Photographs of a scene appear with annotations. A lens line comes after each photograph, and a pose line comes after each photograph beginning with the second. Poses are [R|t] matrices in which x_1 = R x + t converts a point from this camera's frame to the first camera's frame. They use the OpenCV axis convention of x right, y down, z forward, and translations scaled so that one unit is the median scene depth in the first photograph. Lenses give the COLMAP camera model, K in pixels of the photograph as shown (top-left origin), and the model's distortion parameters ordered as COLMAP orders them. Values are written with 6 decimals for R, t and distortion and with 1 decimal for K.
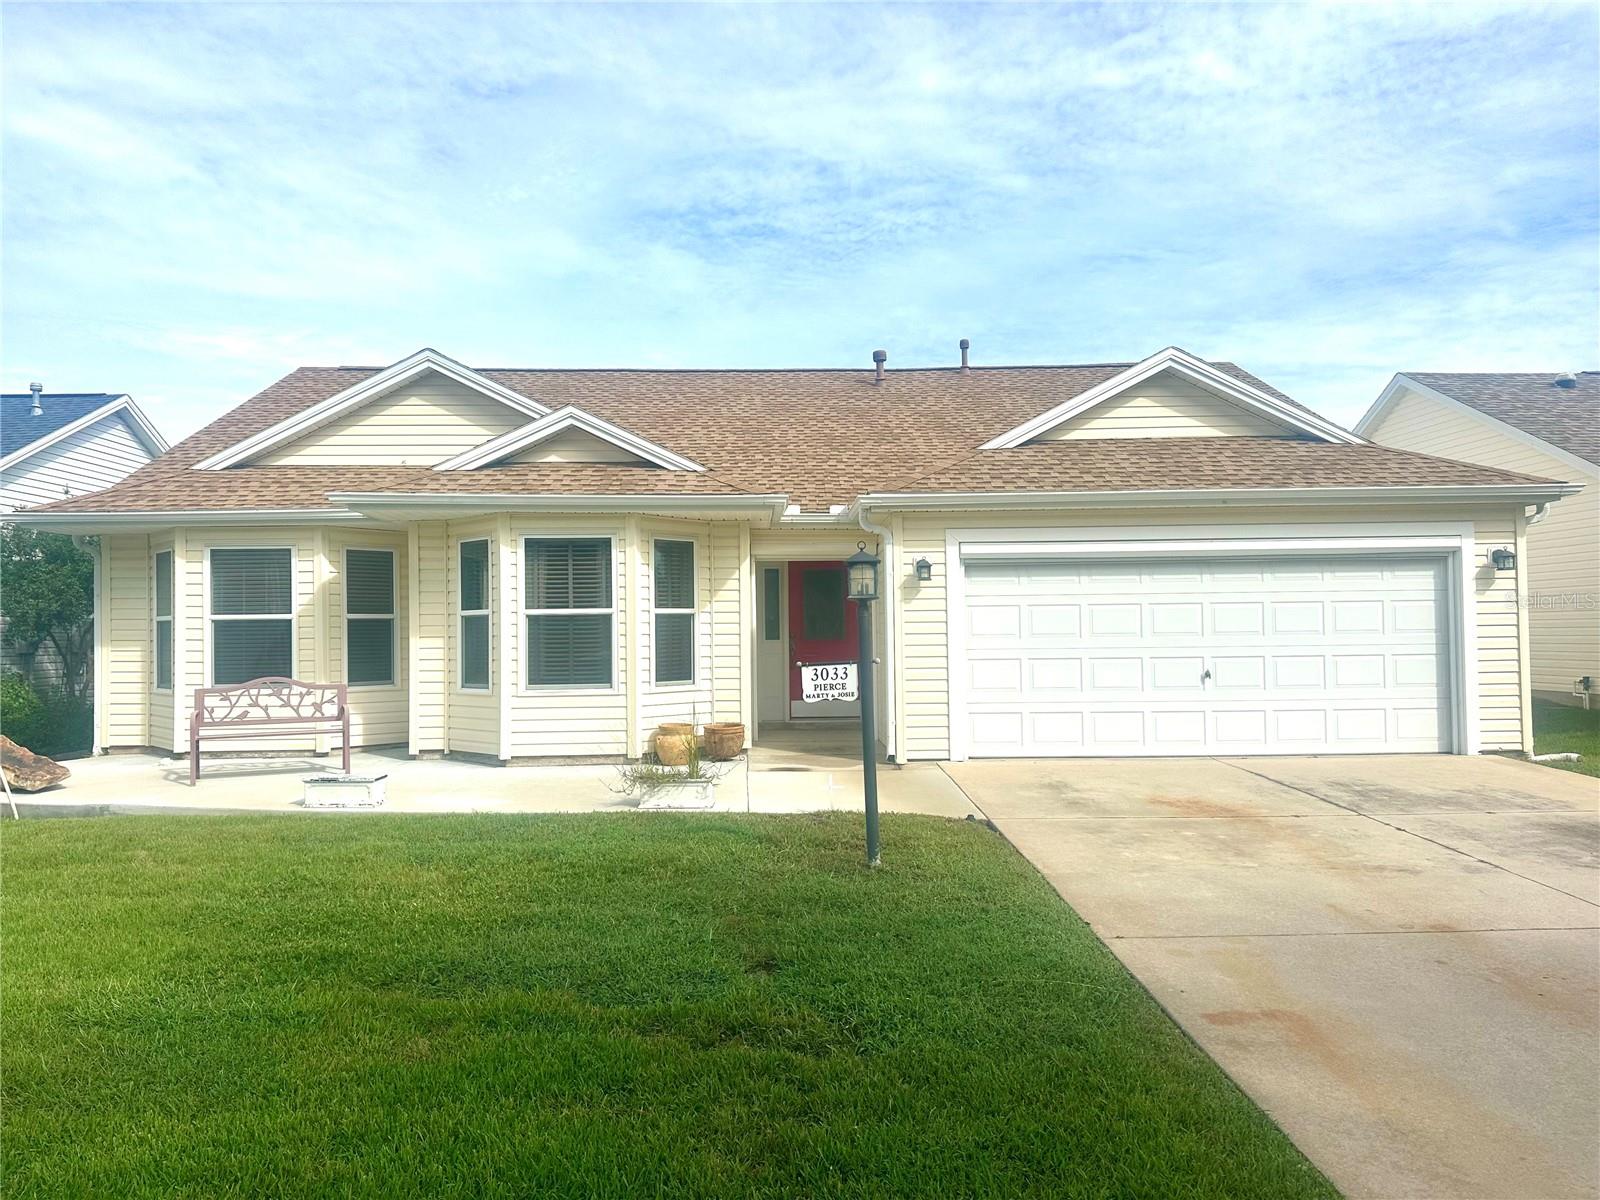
lens RADIAL K [[1114.8, 0, 800.0], [0, 1114.8, 600.0], [0, 0, 1]] dist [0.057081, -0.061079]
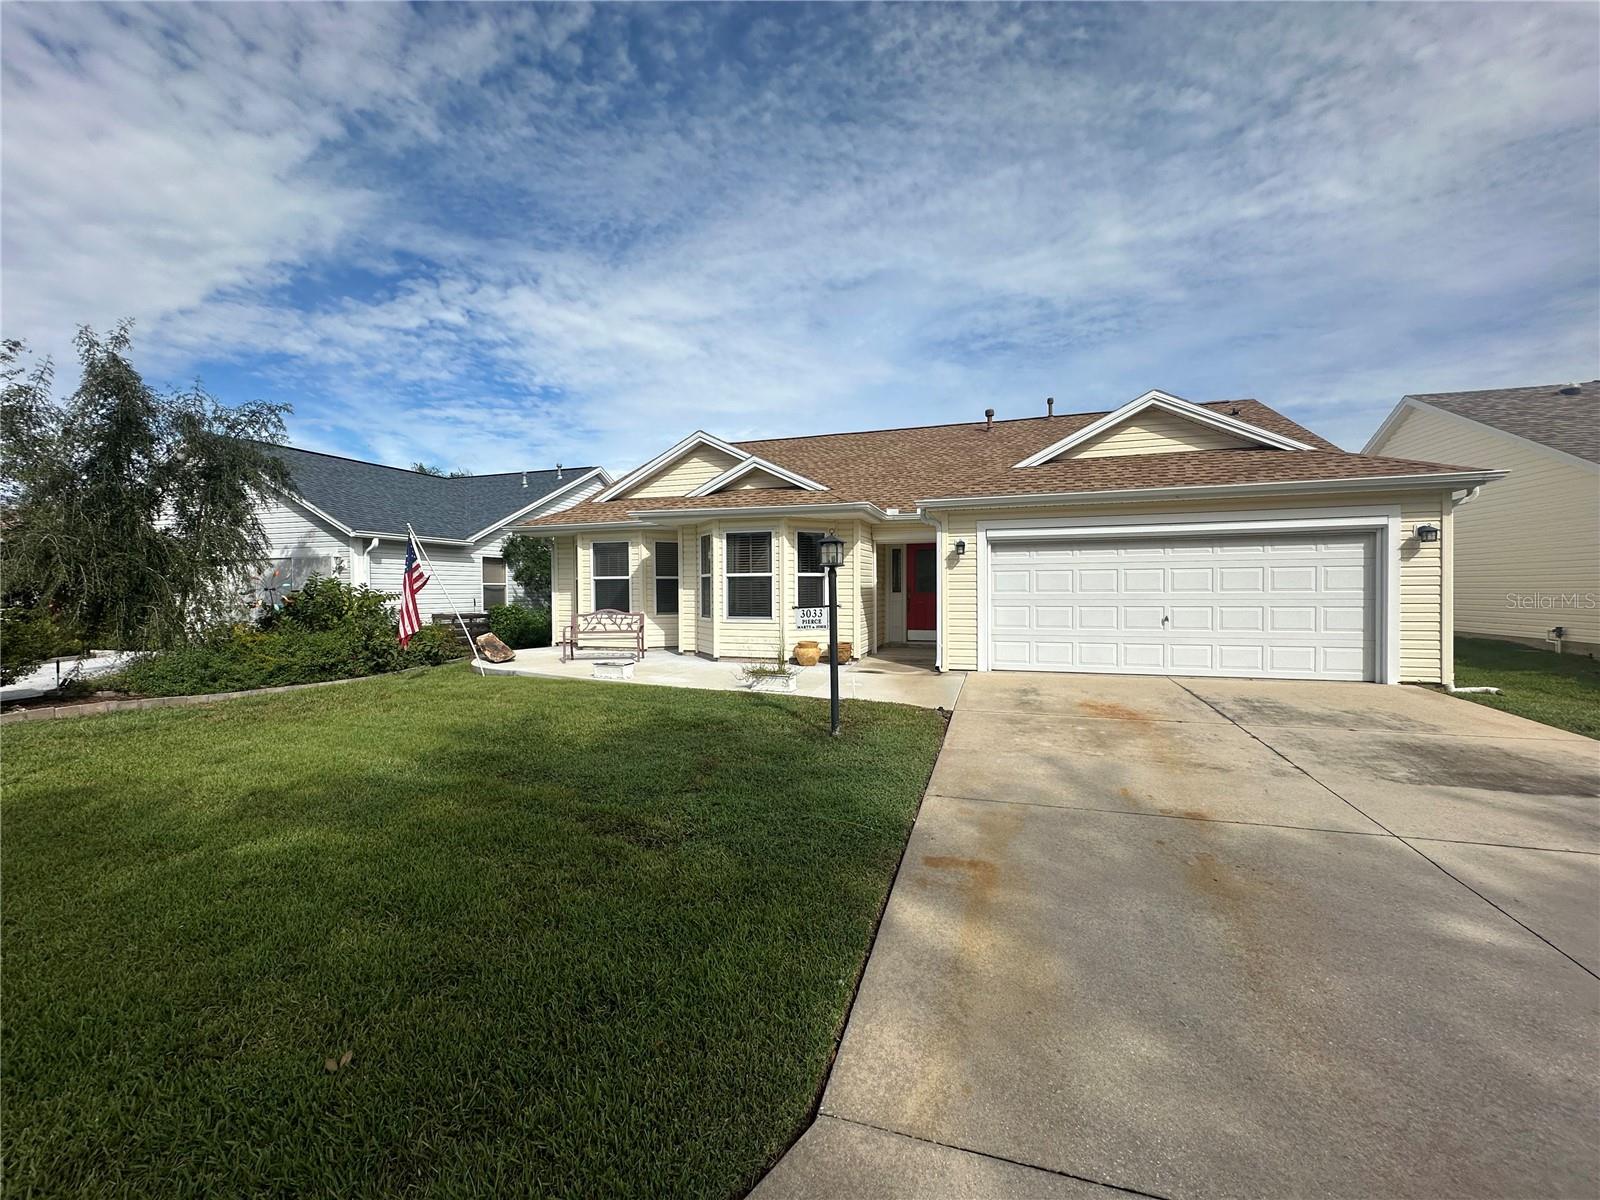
lens RADIAL K [[633.3, 0, 803.4], [0, 633.3, 607.4], [0, 0, 1]] dist [0.002627, 0.000226]
pose [[0.944806, 0.016787, -0.327199, 0.185068], [0.002530, 0.998283, 0.058522, 0.003123], [0.327620, -0.056120, 0.943141, 0.085783]]
